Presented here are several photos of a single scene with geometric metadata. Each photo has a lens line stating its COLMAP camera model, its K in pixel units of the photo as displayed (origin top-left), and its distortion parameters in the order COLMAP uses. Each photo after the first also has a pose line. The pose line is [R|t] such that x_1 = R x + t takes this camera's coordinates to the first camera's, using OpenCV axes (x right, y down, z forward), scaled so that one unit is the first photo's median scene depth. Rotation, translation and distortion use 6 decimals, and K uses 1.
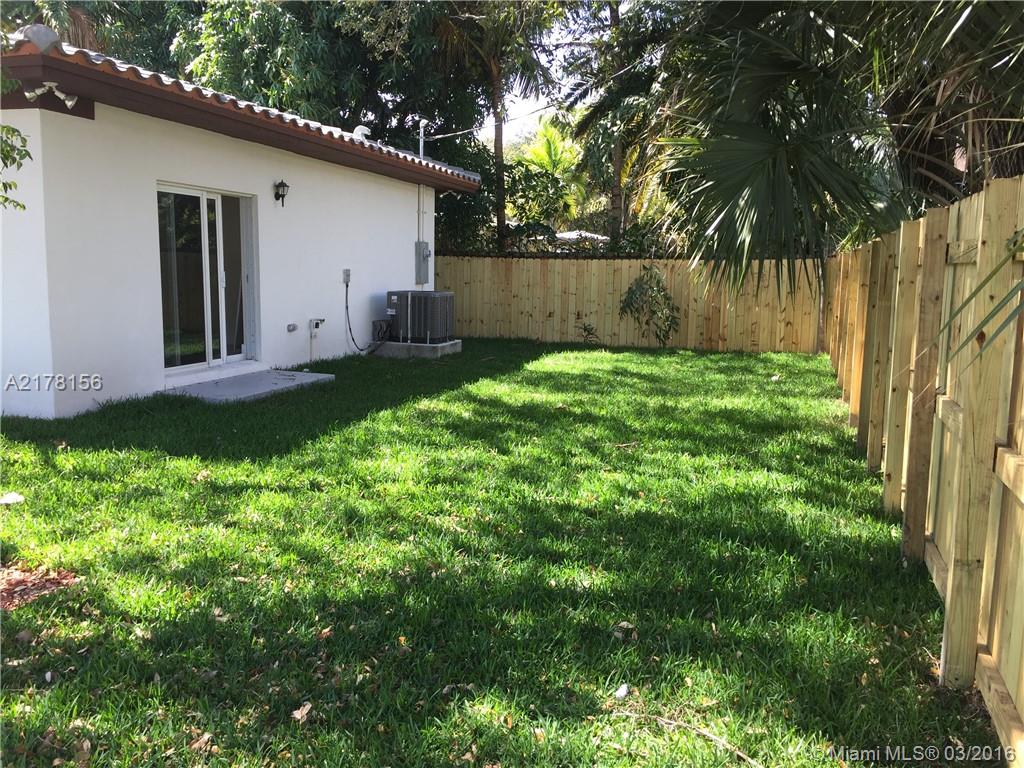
lens RADIAL K [[874.3, 0, 510.5], [0, 874.3, 381.4], [0, 0, 1]] dist [0.048009, -0.013785]
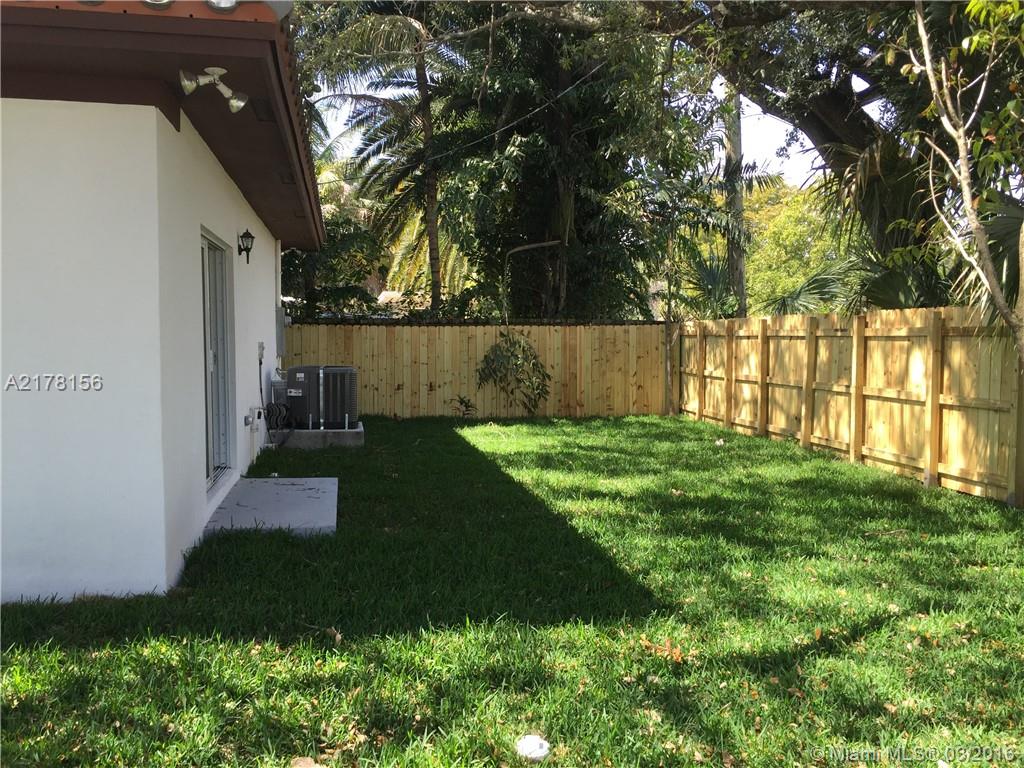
lens RADIAL K [[874.3, 0, 508.2], [0, 874.3, 384.7], [0, 0, 1]] dist [0.048009, -0.013785]
pose [[0.889143, -0.039197, 0.455948, -0.281870], [0.069920, 0.996263, -0.050705, -0.026998], [-0.452257, 0.076964, 0.888561, 0.156458]]
